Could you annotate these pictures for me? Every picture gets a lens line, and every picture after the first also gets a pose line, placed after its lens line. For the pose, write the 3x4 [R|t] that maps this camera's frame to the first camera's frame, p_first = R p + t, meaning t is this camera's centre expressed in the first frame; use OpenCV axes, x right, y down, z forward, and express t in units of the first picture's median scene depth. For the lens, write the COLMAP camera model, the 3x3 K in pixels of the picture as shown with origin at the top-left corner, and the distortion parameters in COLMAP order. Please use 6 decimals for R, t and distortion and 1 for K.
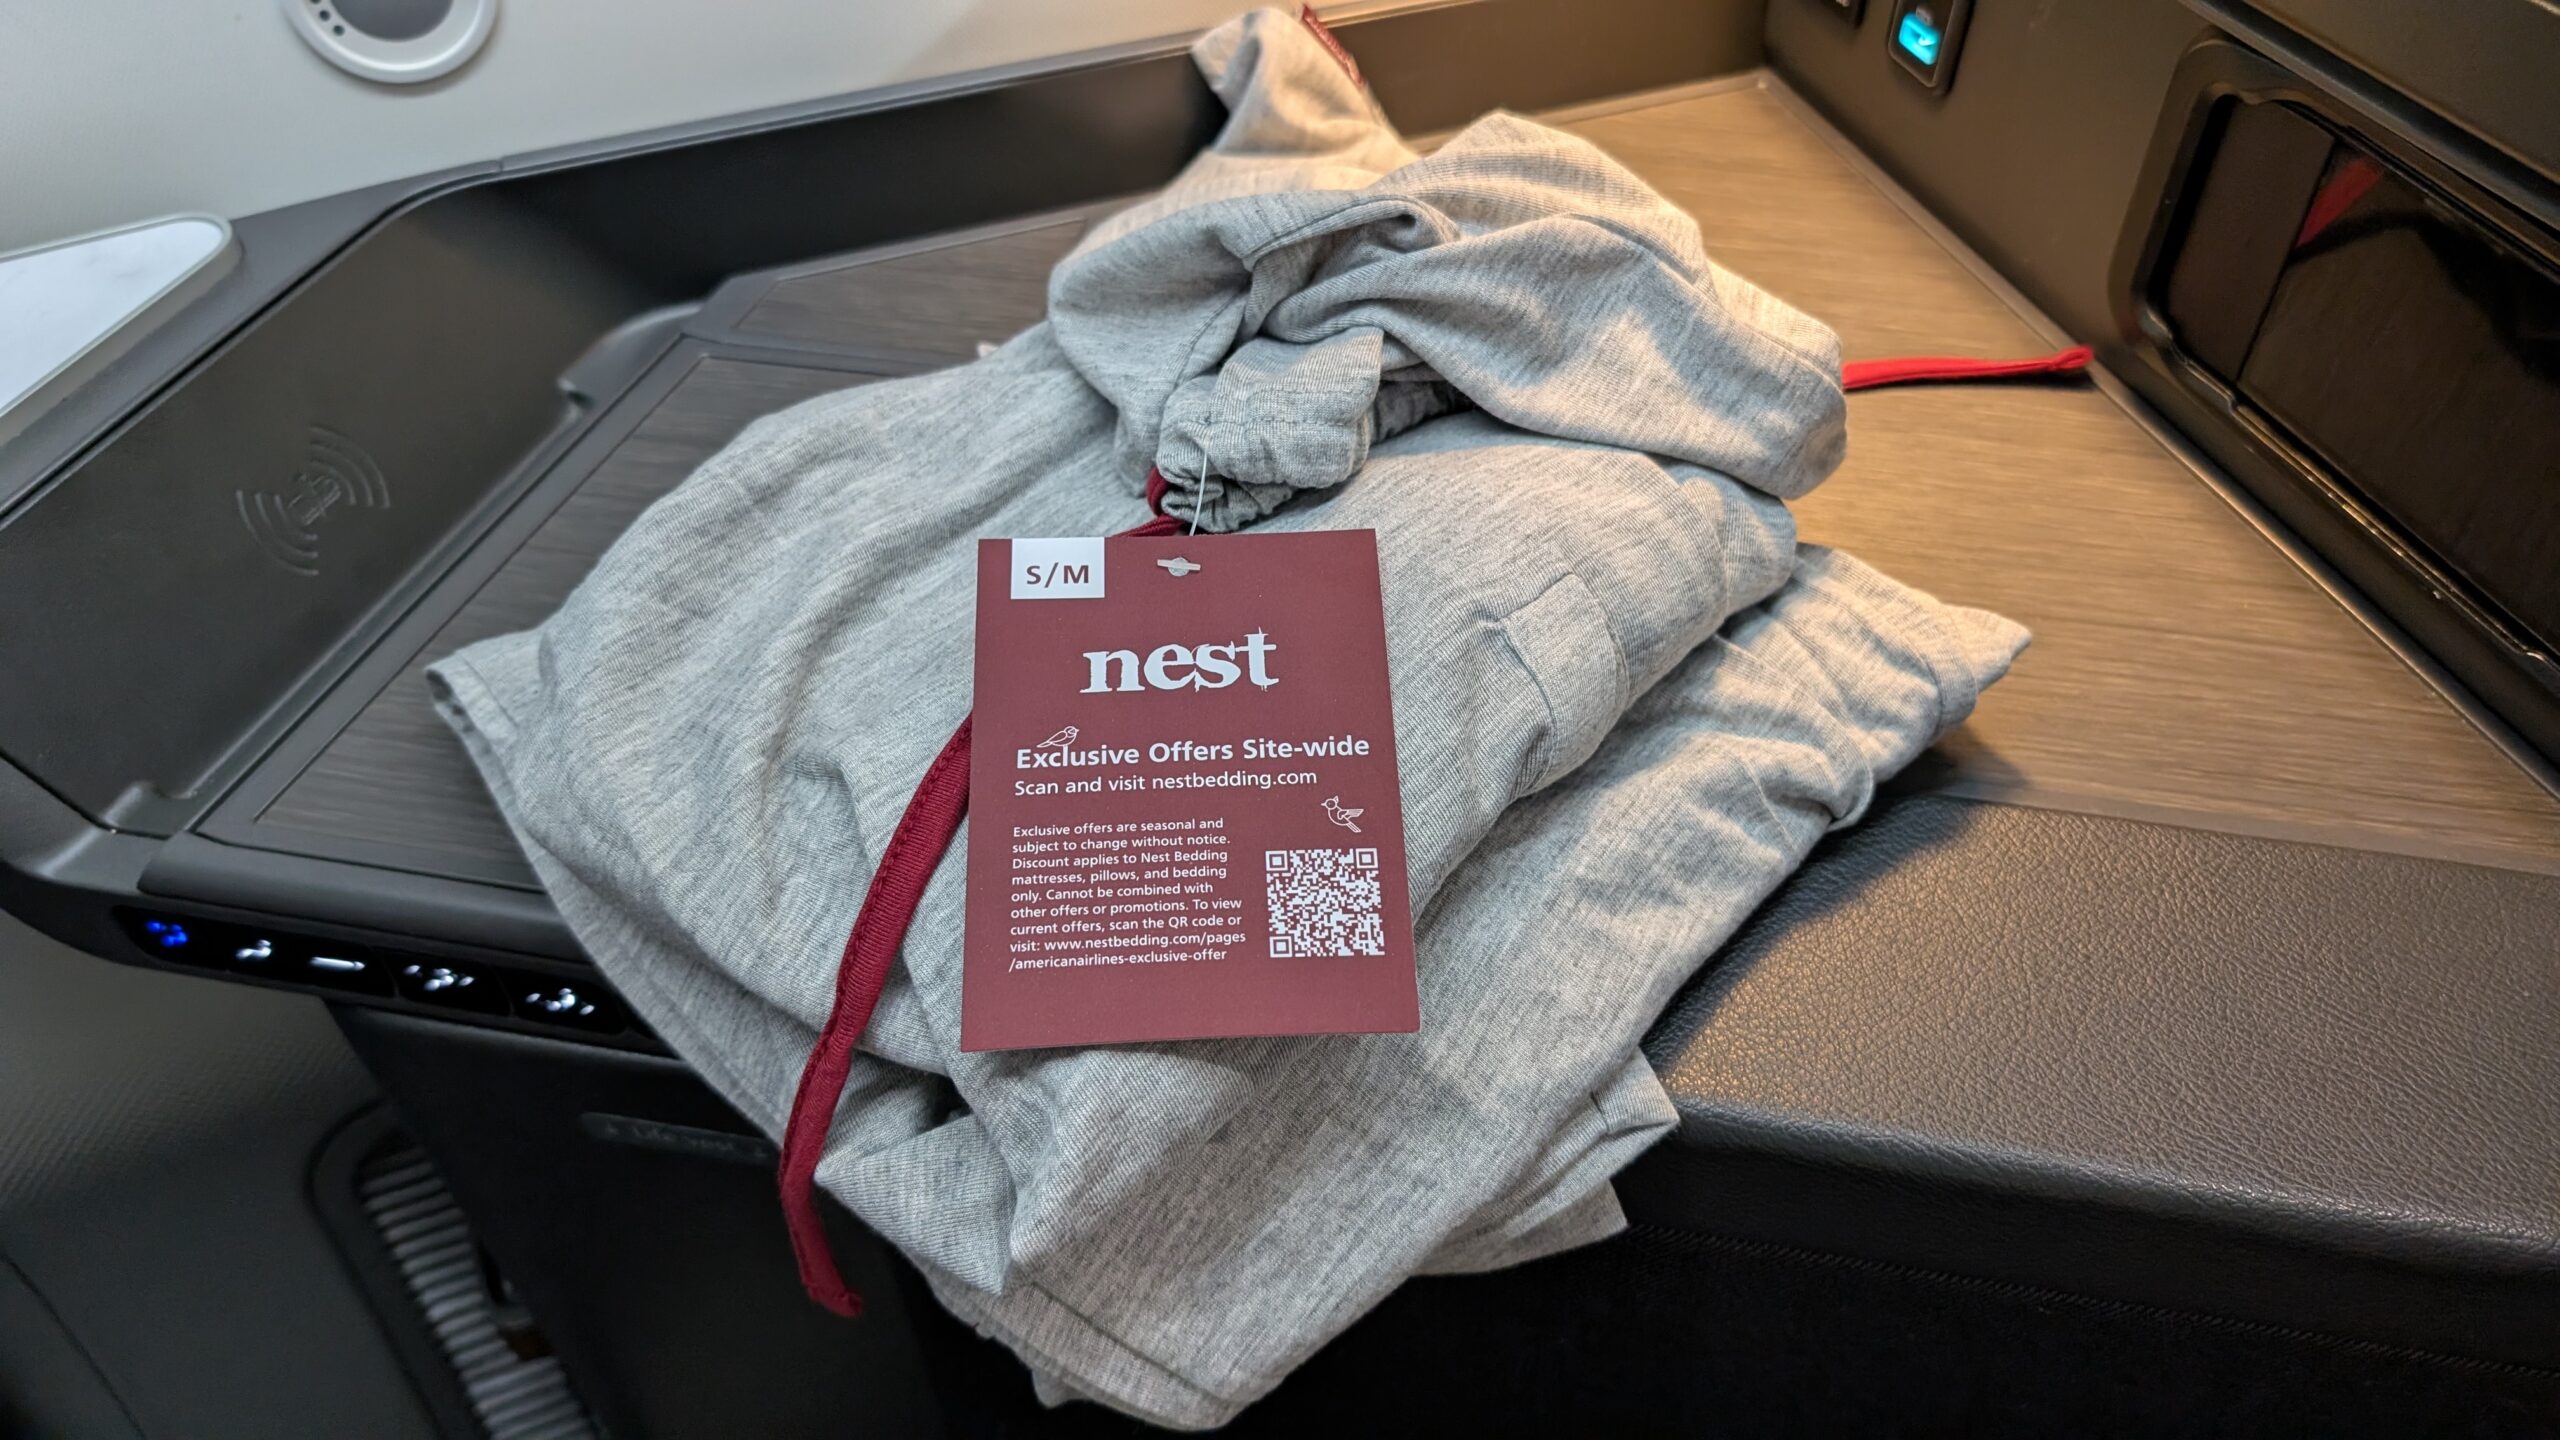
lens RADIAL K [[1902.9, 0, 1273.8], [0, 1902.9, 683.0], [0, 0, 1]] dist [-0.015968, -0.018674]
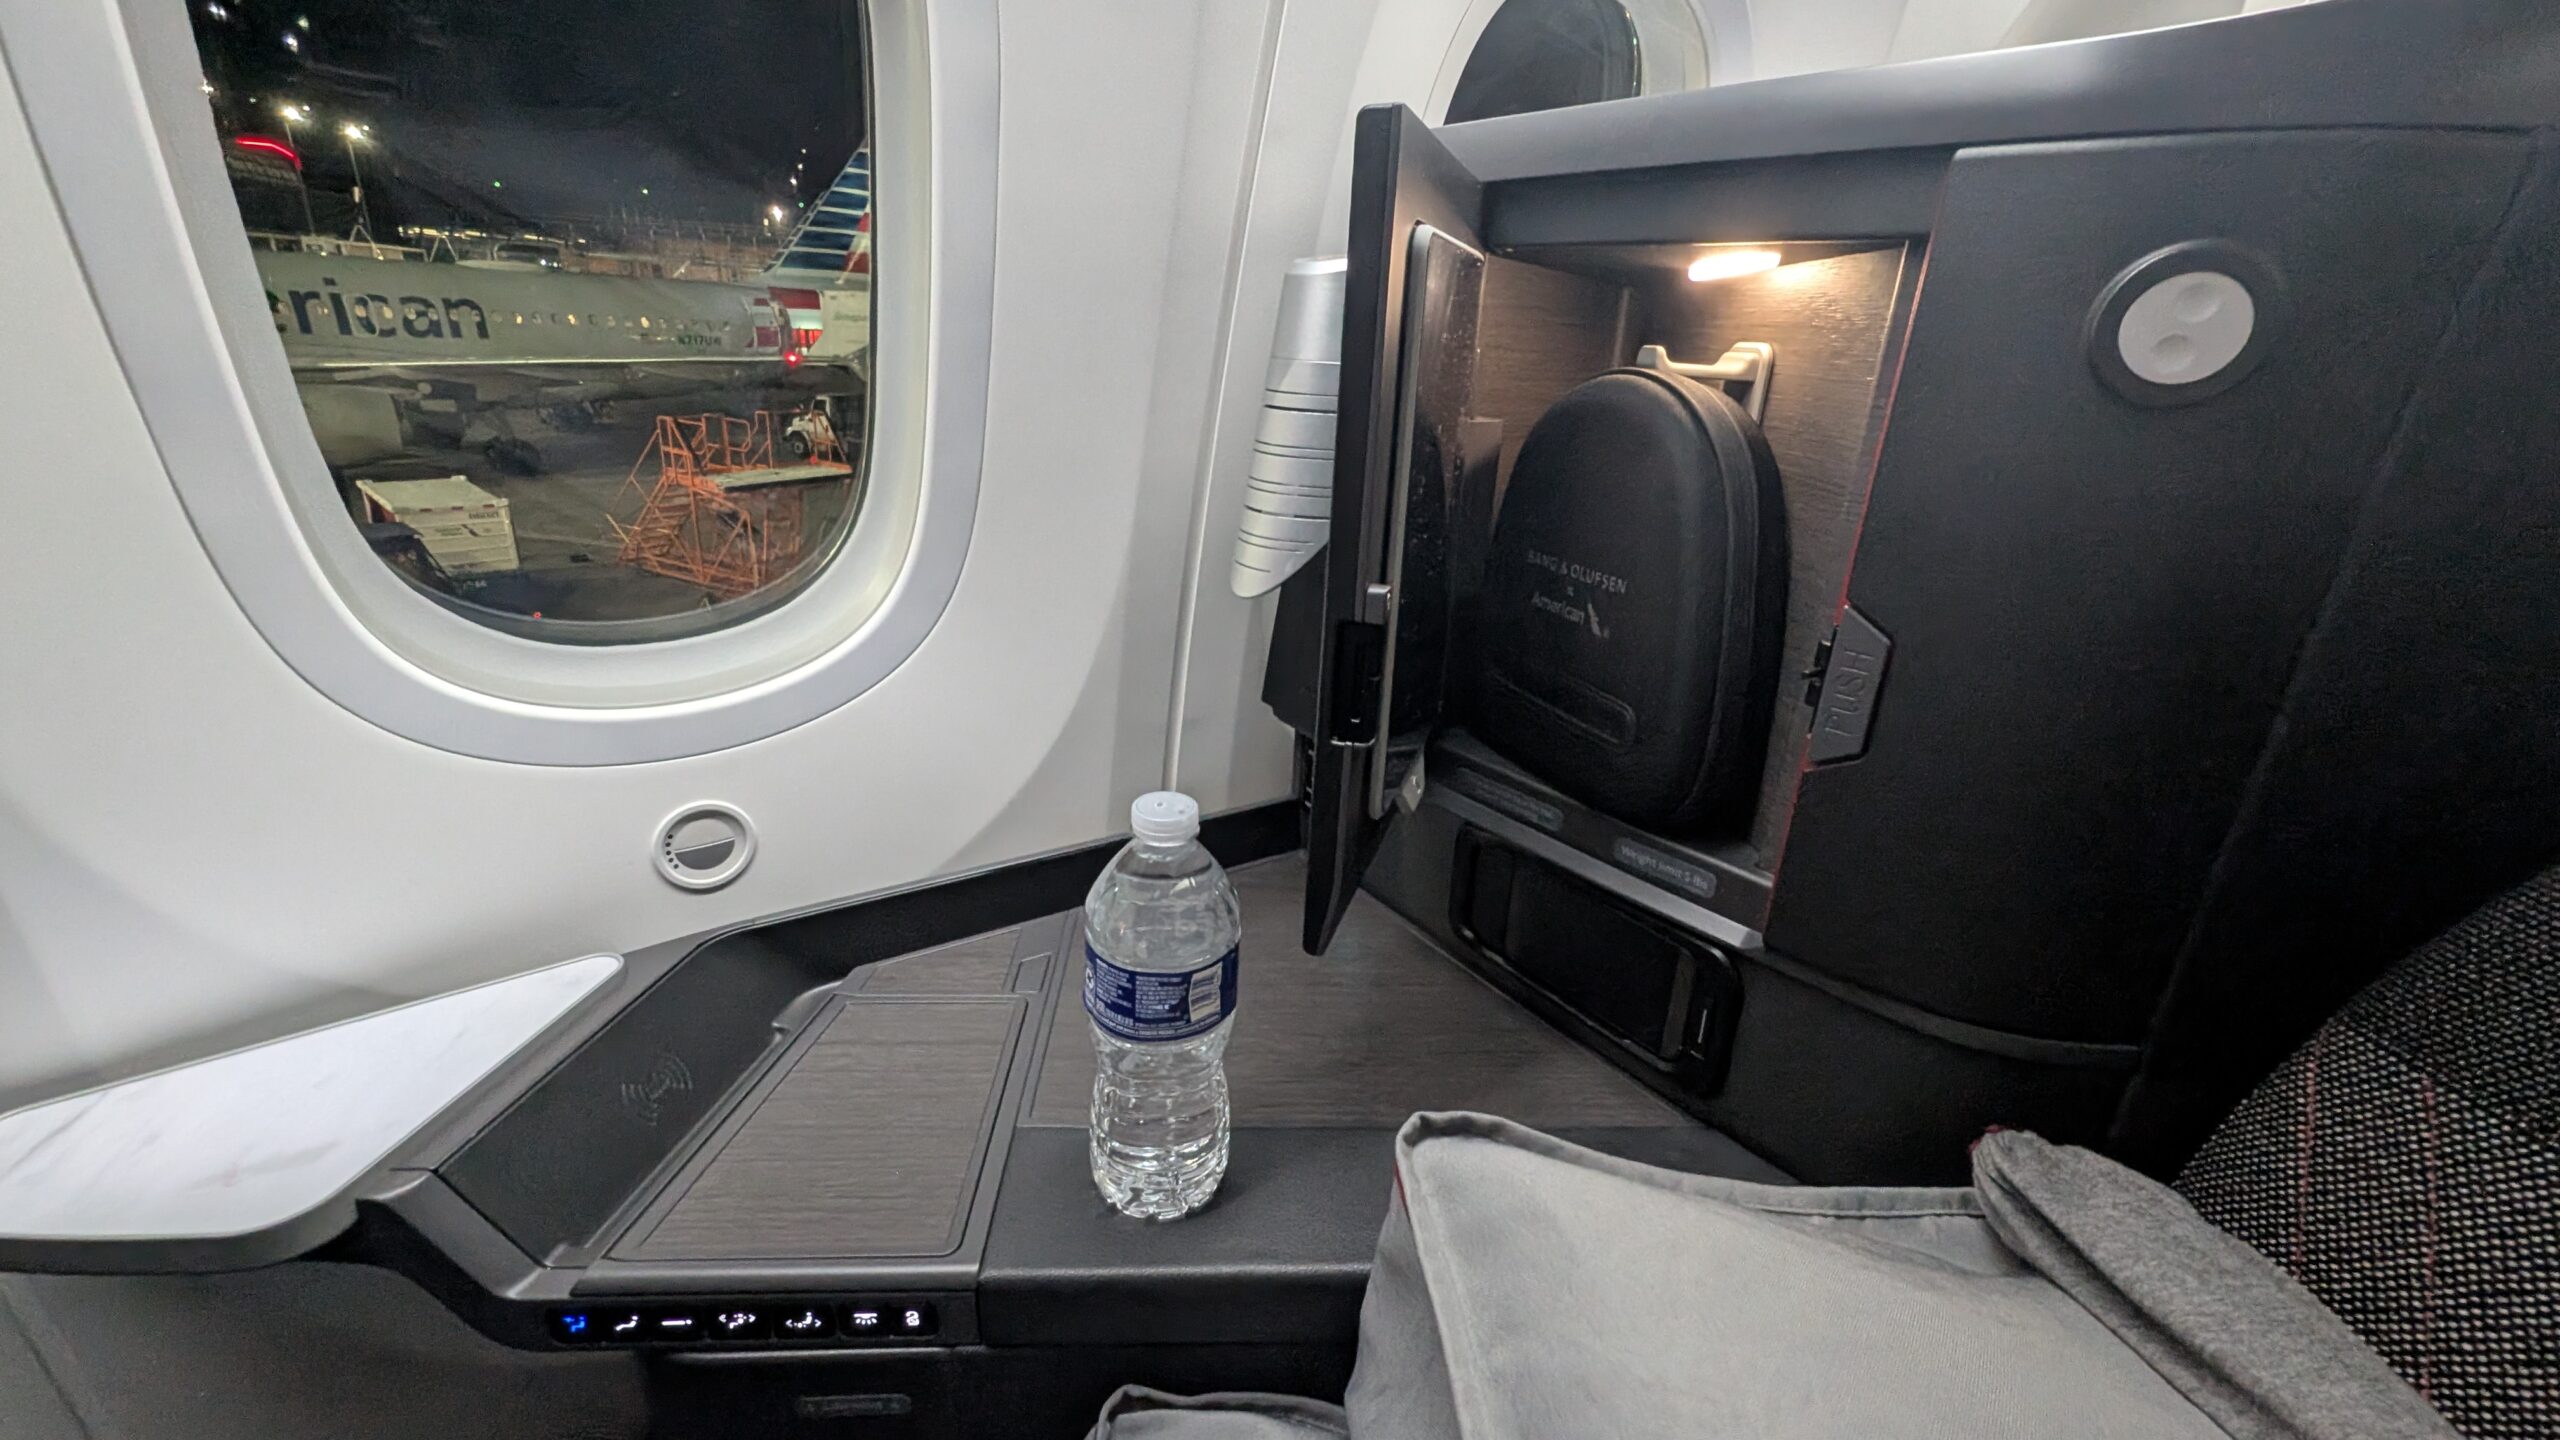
lens RADIAL K [[1047.2, 0, 1279.1], [0, 1047.2, 722.1], [0, 0, 1]] dist [0.001195, -0.000578]
pose [[0.967601, -0.026875, 0.251048, -0.131838], [0.131418, 0.902619, -0.409888, 0.101648], [-0.215585, 0.429601, 0.876907, -0.313757]]
